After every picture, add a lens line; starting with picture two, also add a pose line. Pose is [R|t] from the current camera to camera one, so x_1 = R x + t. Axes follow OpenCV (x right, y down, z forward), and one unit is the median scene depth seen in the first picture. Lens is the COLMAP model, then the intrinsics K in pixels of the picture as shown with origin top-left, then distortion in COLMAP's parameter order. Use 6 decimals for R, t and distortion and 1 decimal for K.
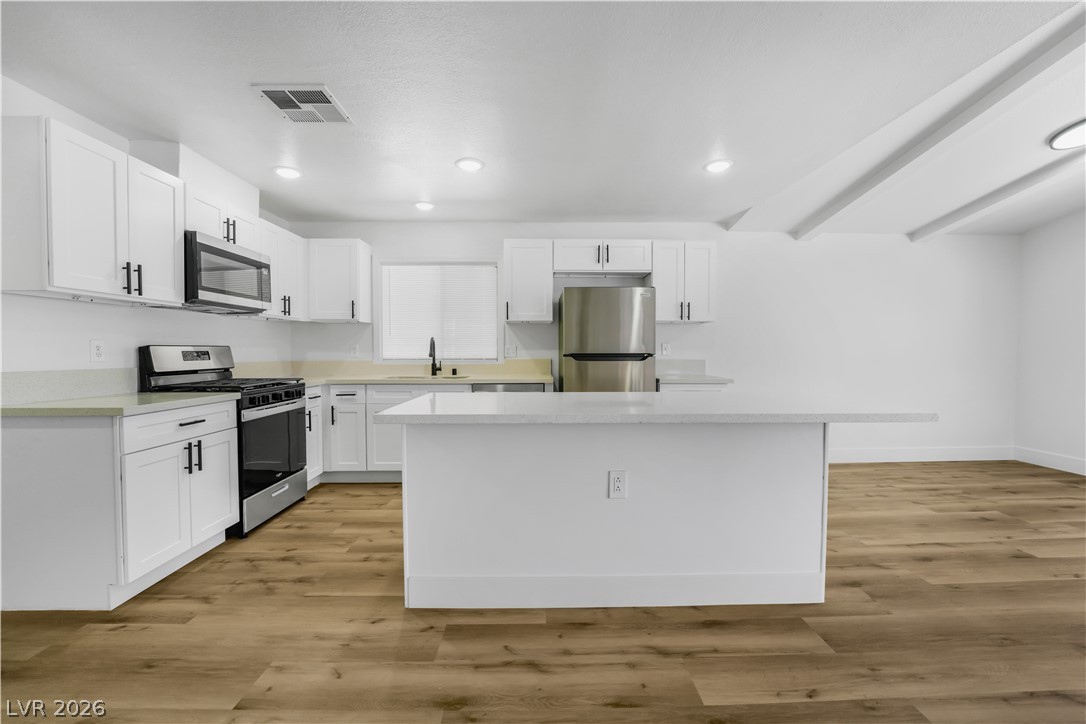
lens RADIAL K [[448.0, 0, 543.6], [0, 448.0, 367.2], [0, 0, 1]] dist [-0.027275, 0.002217]
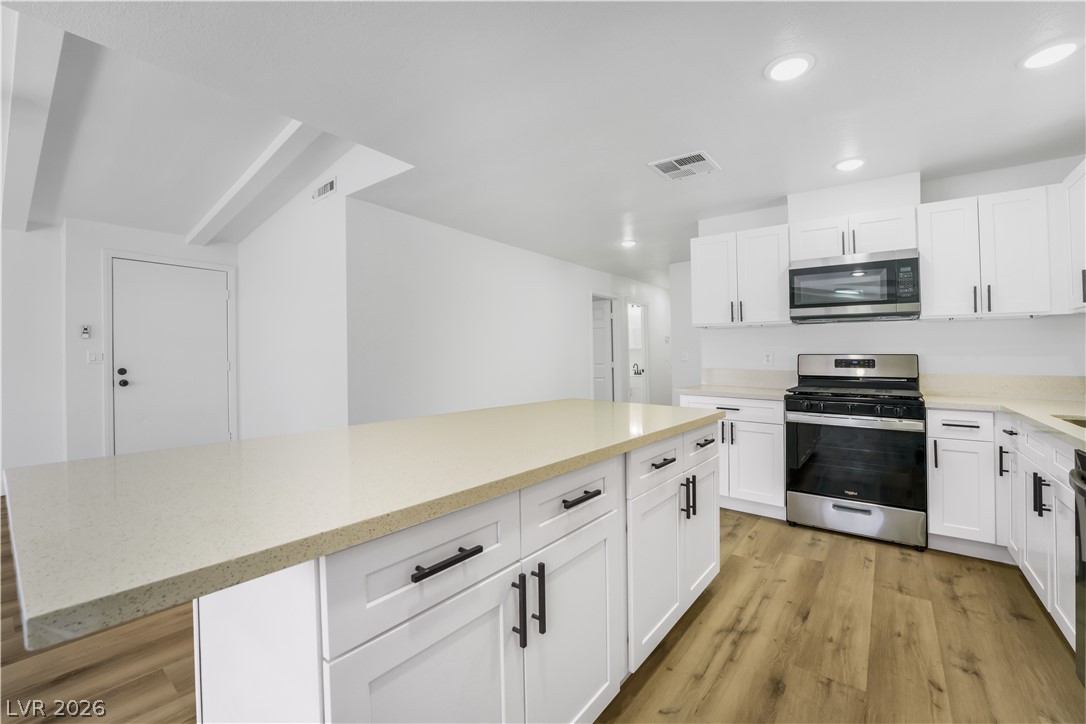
lens RADIAL K [[448.0, 0, 539.5], [0, 448.0, 341.1], [0, 0, 1]] dist [-0.027275, 0.002217]
pose [[-0.634023, -0.026363, -0.772865, 0.560225], [-0.033522, 0.999416, -0.006591, -0.049047], [0.772588, 0.021730, -0.634536, 1.119134]]
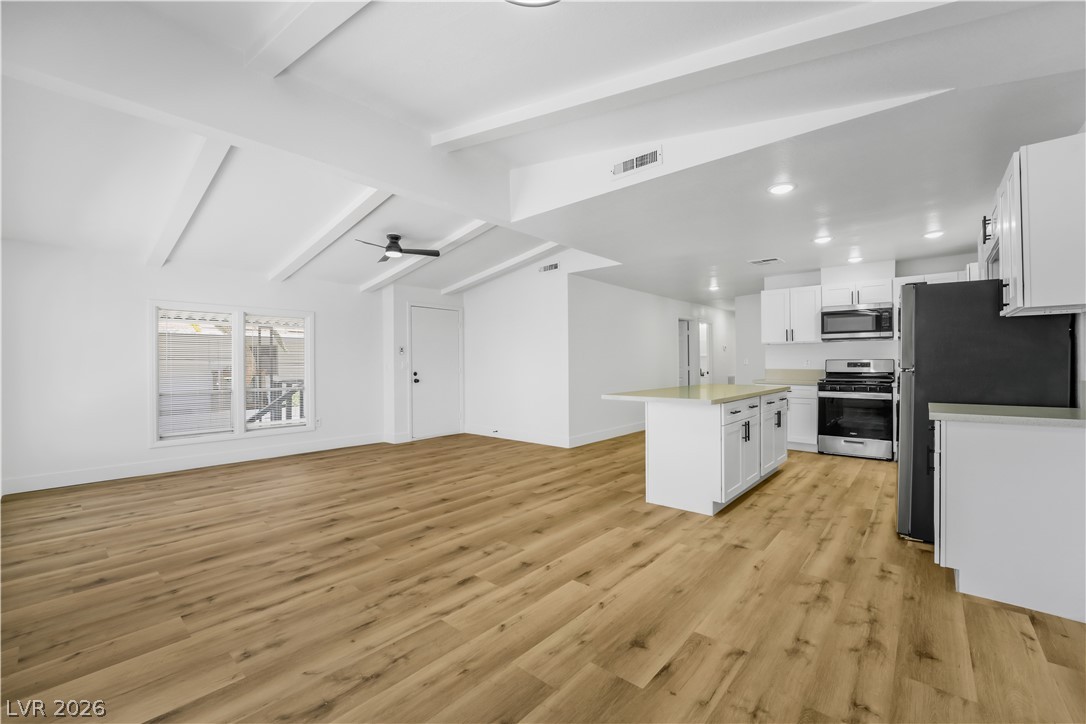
lens RADIAL K [[448.0, 0, 546.9], [0, 448.0, 364.7], [0, 0, 1]] dist [-0.027275, 0.002217]
pose [[-0.666811, 0.008360, -0.745180, 1.560794], [-0.023475, 0.999205, 0.032217, -0.057832], [0.744857, 0.038976, -0.666085, 1.300324]]
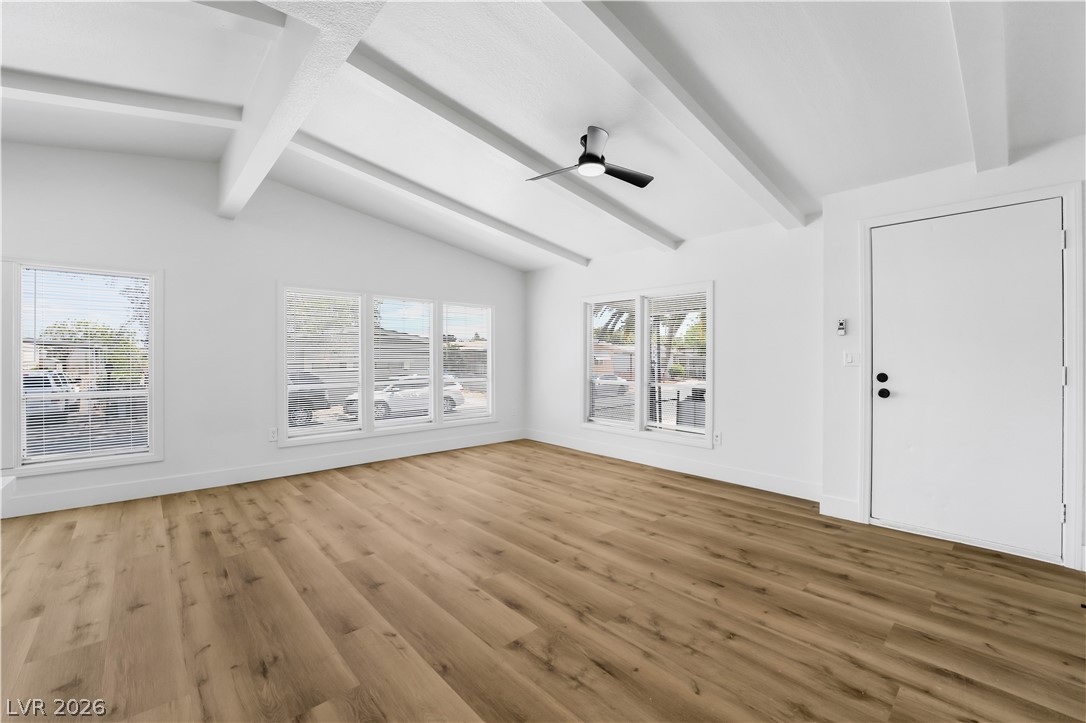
lens RADIAL K [[448.0, 0, 535.3], [0, 448.0, 363.9], [0, 0, 1]] dist [-0.027275, 0.002217]
pose [[-0.663162, -0.010788, 0.748398, 0.076931], [0.026594, 0.998925, 0.037965, -0.010323], [-0.748003, 0.045080, -0.662163, 0.514791]]
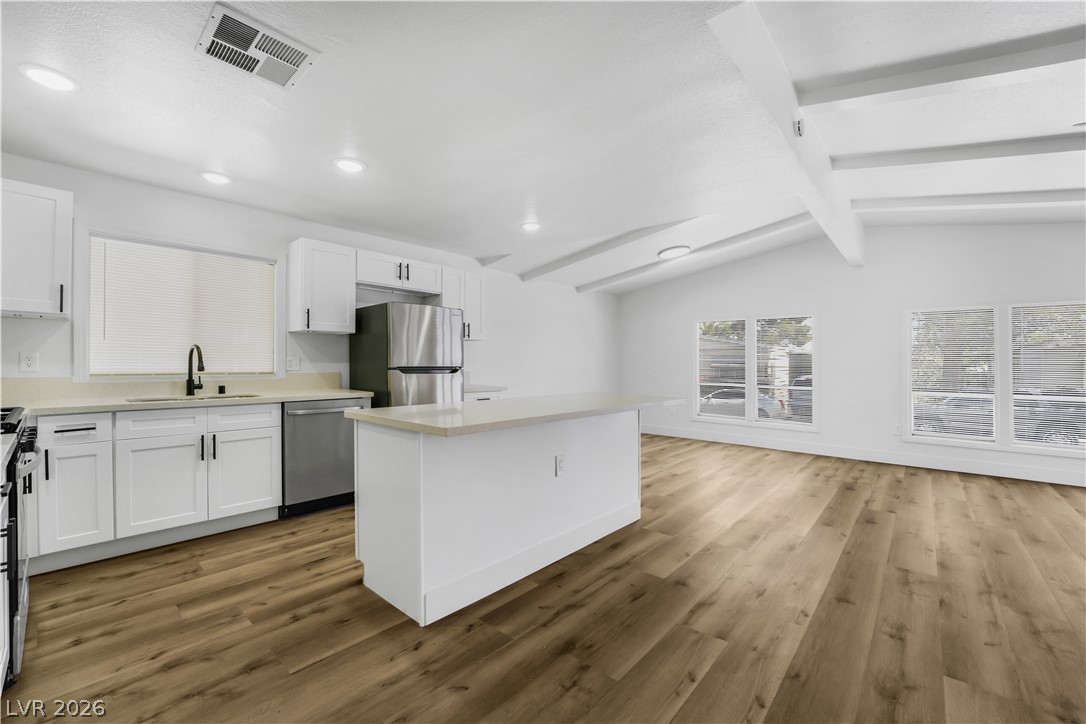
lens RADIAL K [[448.0, 0, 541.0], [0, 448.0, 364.3], [0, 0, 1]] dist [-0.027275, 0.002217]
pose [[0.676383, 0.004277, 0.736538, -0.579365], [0.019829, 0.999515, -0.024013, -0.006487], [-0.736283, 0.030846, 0.675970, 0.085803]]
